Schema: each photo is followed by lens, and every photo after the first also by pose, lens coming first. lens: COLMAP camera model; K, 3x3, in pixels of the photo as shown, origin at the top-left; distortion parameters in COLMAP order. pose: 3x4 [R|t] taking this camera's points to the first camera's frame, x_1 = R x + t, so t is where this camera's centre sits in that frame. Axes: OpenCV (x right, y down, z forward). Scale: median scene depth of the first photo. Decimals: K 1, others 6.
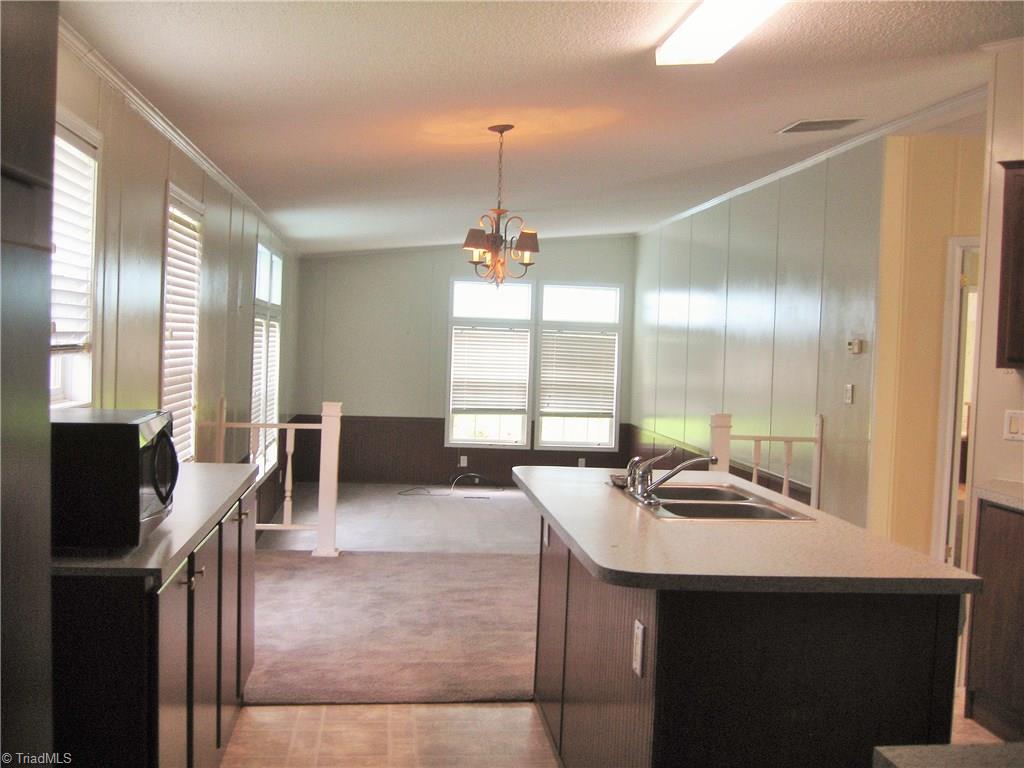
lens RADIAL K [[1109.6, 0, 511.6], [0, 1109.6, 382.9], [0, 0, 1]] dist [-0.099161, 0.000000]
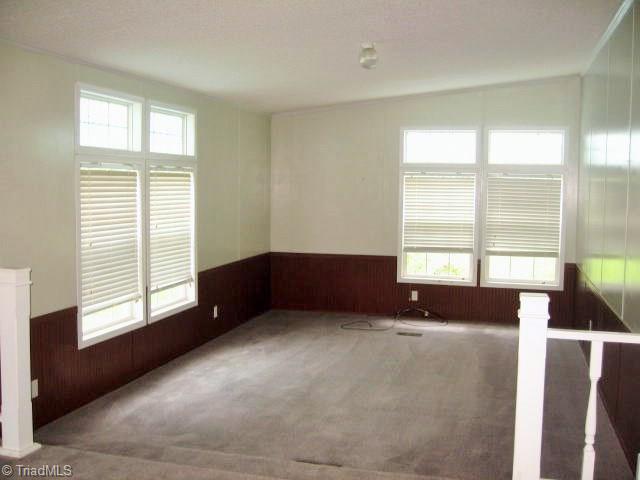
lens RADIAL K [[693.5, 0, 320.8], [0, 693.5, 241.4], [0, 0, 1]] dist [-0.099161, 0.000000]
pose [[0.927543, 0.006651, -0.373656, 0.125151], [0.007889, 0.999270, 0.037369, -0.009111], [0.373632, -0.037609, 0.926814, 0.333418]]
